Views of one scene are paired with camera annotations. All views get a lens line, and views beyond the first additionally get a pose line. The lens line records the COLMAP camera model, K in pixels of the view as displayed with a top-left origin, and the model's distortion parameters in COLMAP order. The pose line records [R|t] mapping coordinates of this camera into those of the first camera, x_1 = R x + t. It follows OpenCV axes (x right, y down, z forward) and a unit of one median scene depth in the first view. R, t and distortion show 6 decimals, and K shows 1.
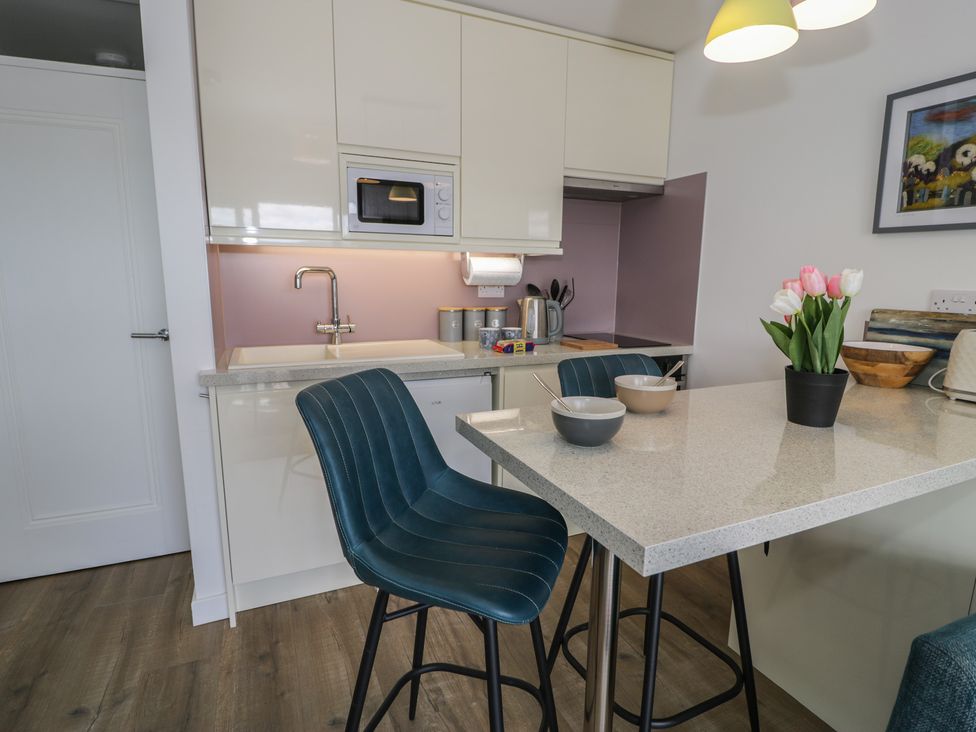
lens RADIAL K [[507.1, 0, 488.0], [0, 507.1, 364.9], [0, 0, 1]] dist [0.001003, -0.015558]
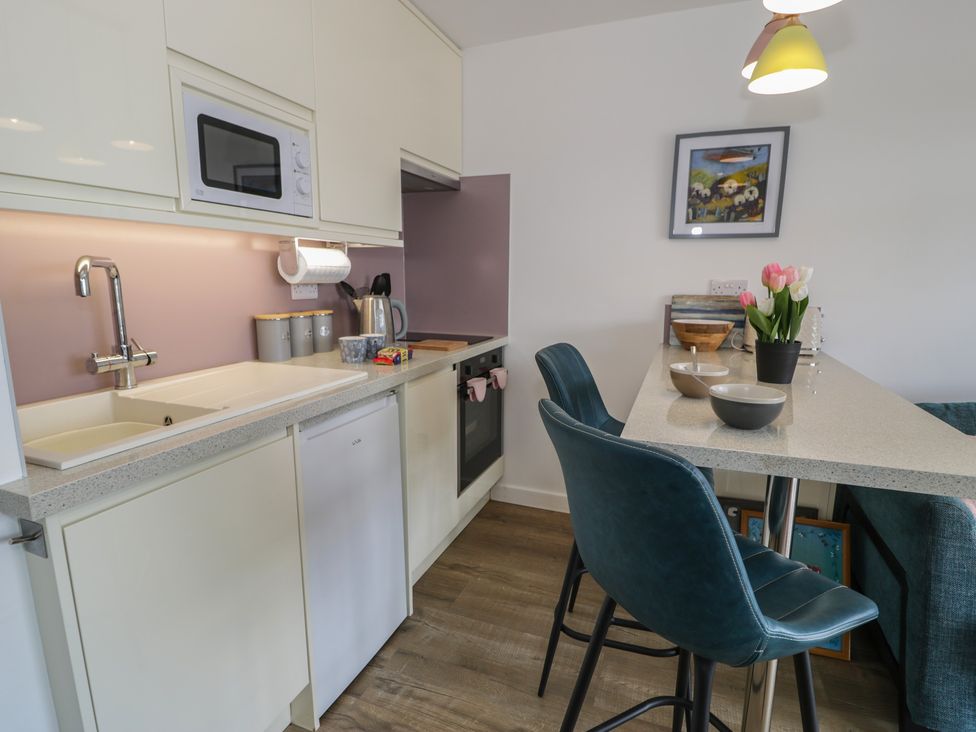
lens RADIAL K [[507.1, 0, 488.0], [0, 507.1, 364.9], [0, 0, 1]] dist [0.001003, -0.015558]
pose [[0.710360, -0.130477, 0.691639, -0.451481], [0.123672, 0.990517, 0.059840, -0.056799], [-0.692888, 0.043028, 0.719760, 0.314518]]
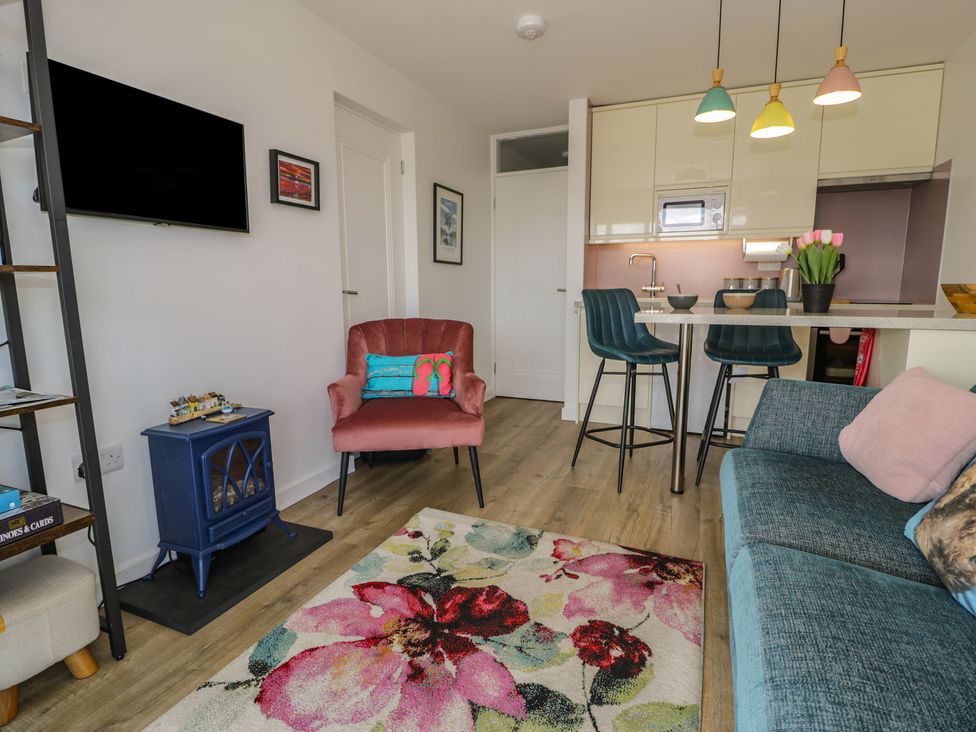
lens RADIAL K [[507.1, 0, 488.0], [0, 507.1, 364.9], [0, 0, 1]] dist [0.001003, -0.015558]
pose [[0.681800, 0.102493, -0.724323, 0.668901], [-0.112417, 0.993055, 0.034702, 0.213541], [0.722850, 0.057767, 0.688586, -0.662499]]
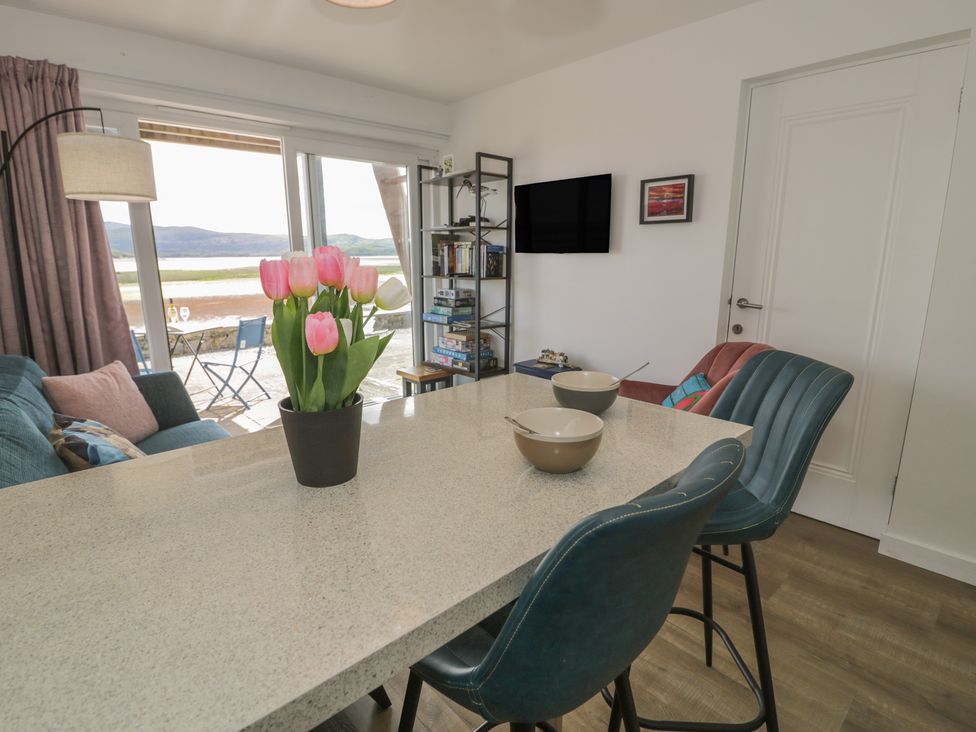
lens RADIAL K [[508.4, 0, 484.7], [0, 508.4, 365.0], [0, 0, 1]] dist [0.001766, -0.015174]
pose [[-0.949192, 0.062970, -0.308334, 0.356864], [-0.056931, 0.929251, 0.365035, -0.161455], [0.309506, 0.364042, -0.878453, 0.904103]]
